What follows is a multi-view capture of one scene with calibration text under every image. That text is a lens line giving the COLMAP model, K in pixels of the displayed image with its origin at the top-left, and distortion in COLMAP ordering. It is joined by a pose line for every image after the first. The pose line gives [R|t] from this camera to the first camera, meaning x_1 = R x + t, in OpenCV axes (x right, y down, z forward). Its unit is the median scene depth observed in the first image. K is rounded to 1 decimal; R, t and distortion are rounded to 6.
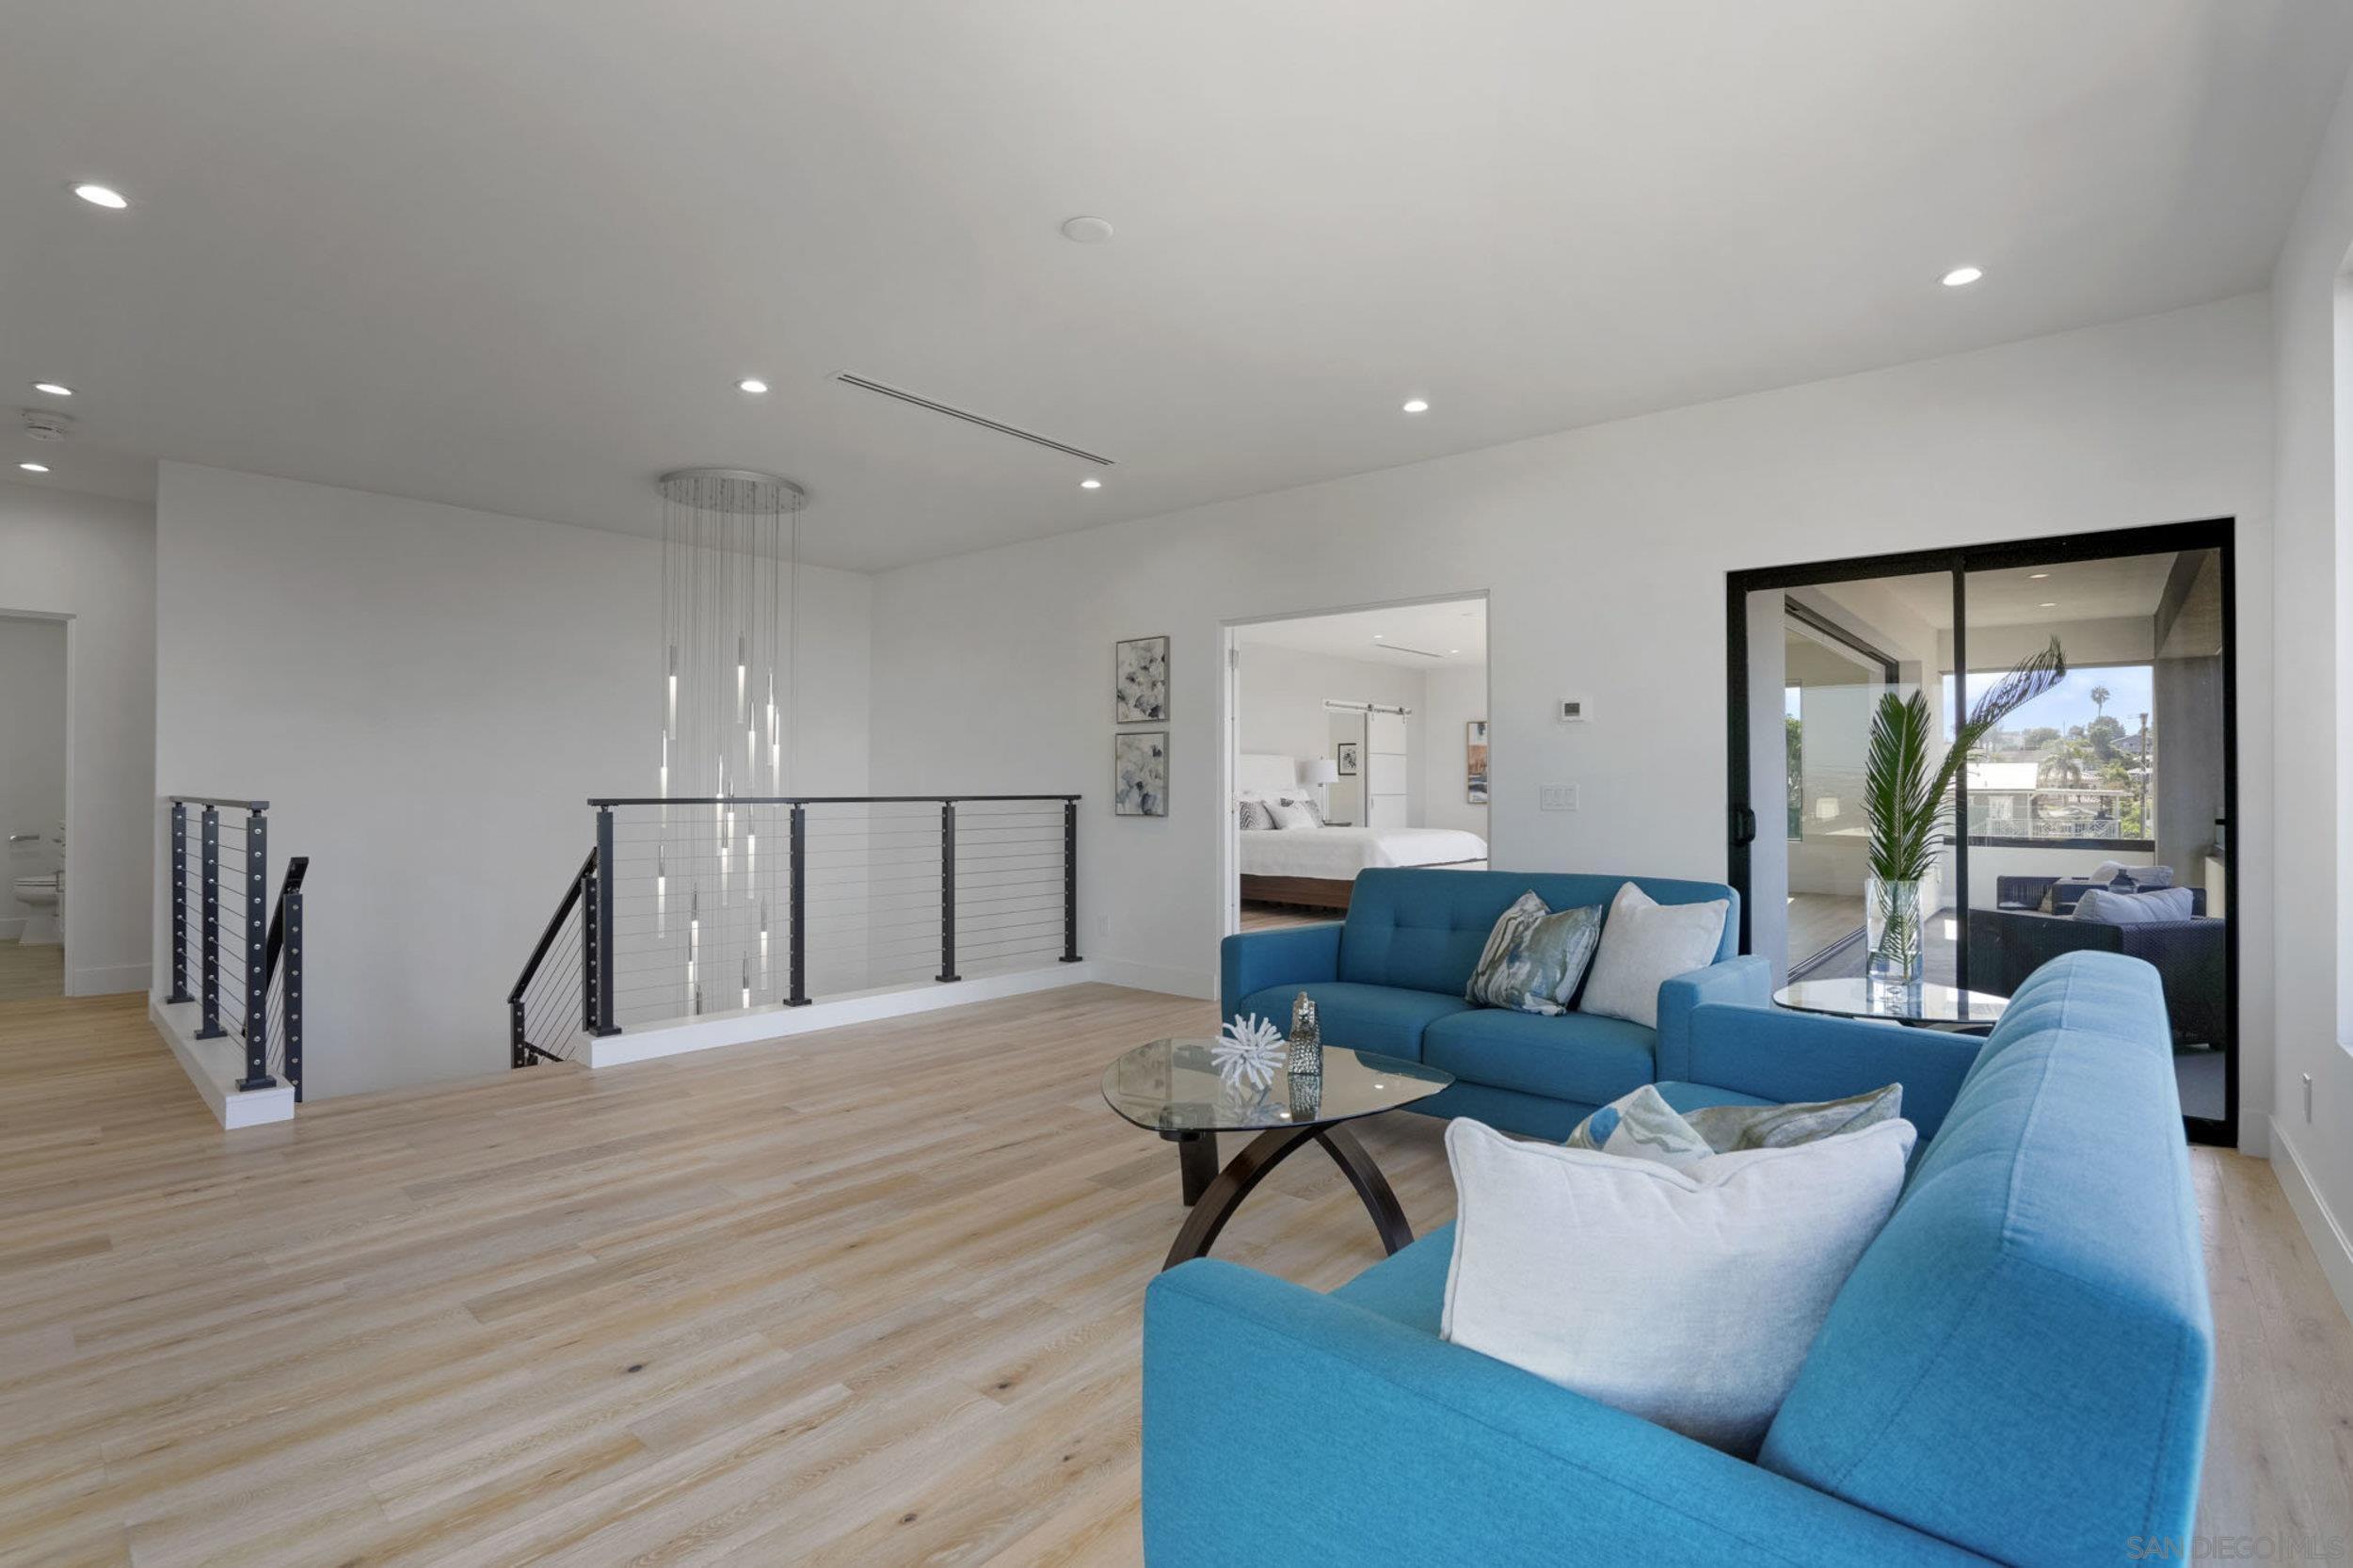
lens RADIAL K [[1098.8, 0, 1179.4], [0, 1098.8, 781.9], [0, 0, 1]] dist [-0.048146, 0.013469]
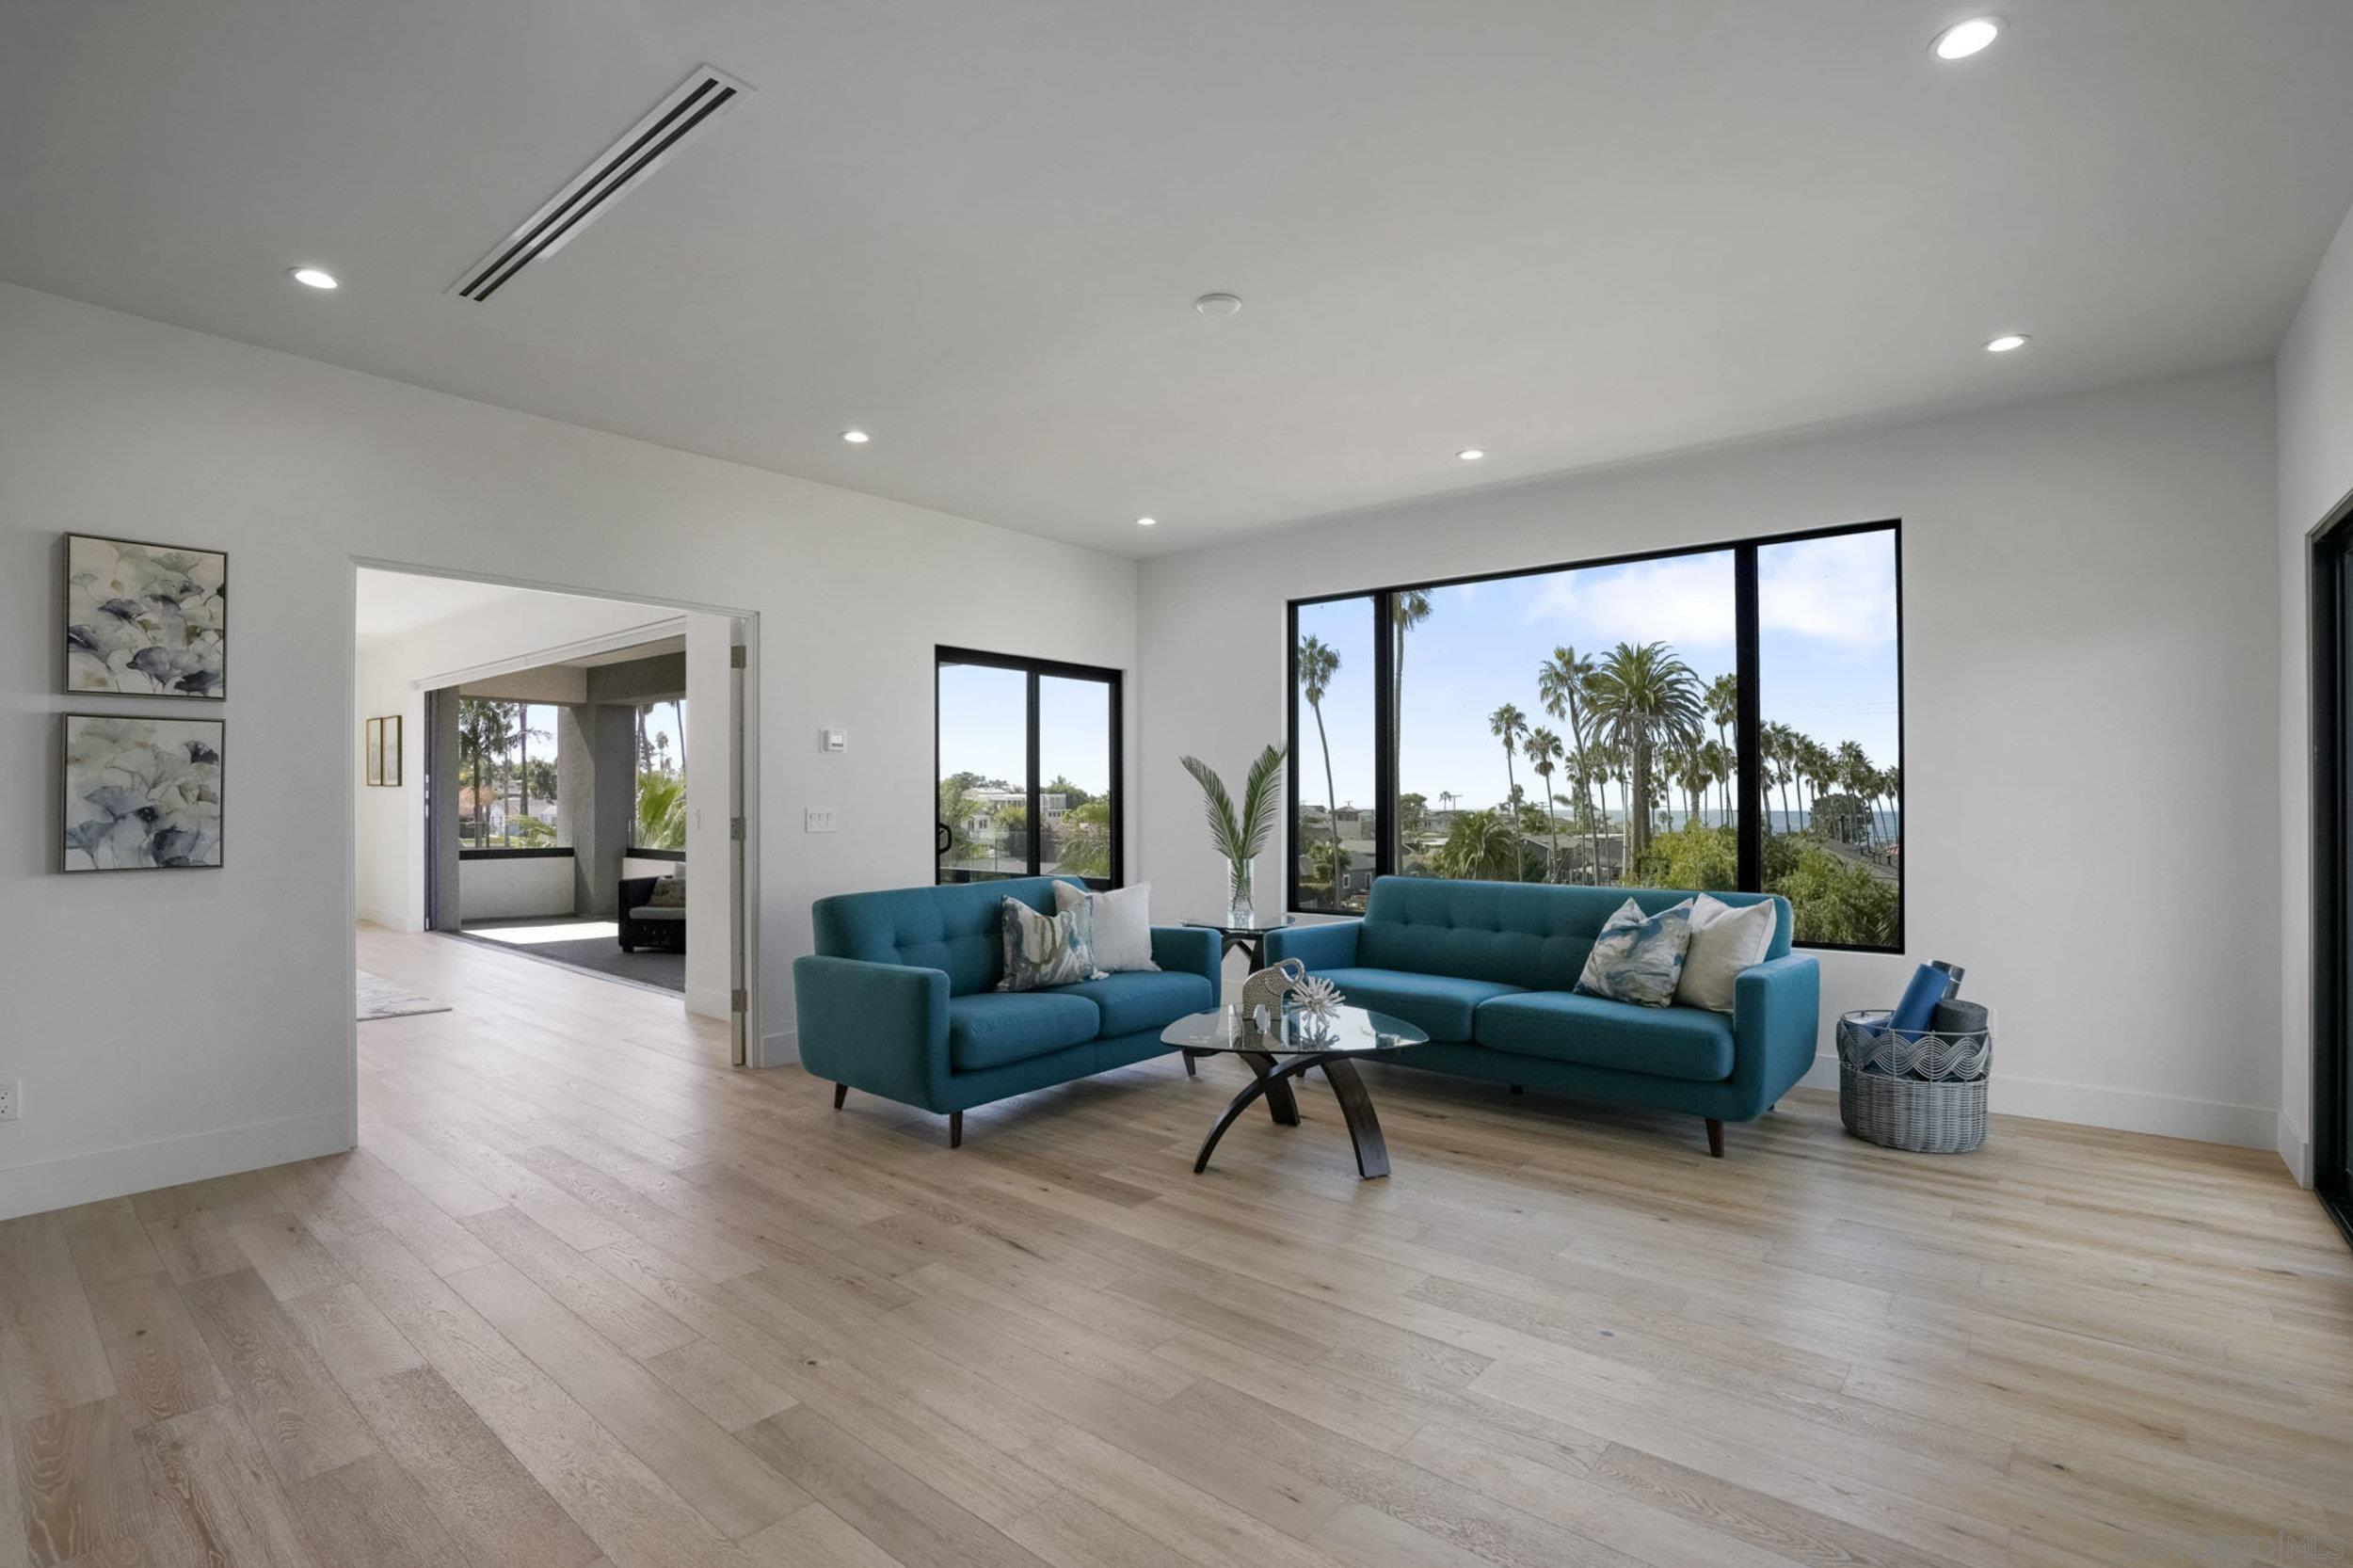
lens RADIAL K [[1098.8, 0, 1179.8], [0, 1098.8, 793.6], [0, 0, 1]] dist [-0.048146, 0.013469]
pose [[-0.014872, 0.002999, 0.999885, -0.569453], [-0.007528, 0.999967, -0.003112, -0.008991], [-0.999861, -0.007573, -0.014849, 0.503271]]
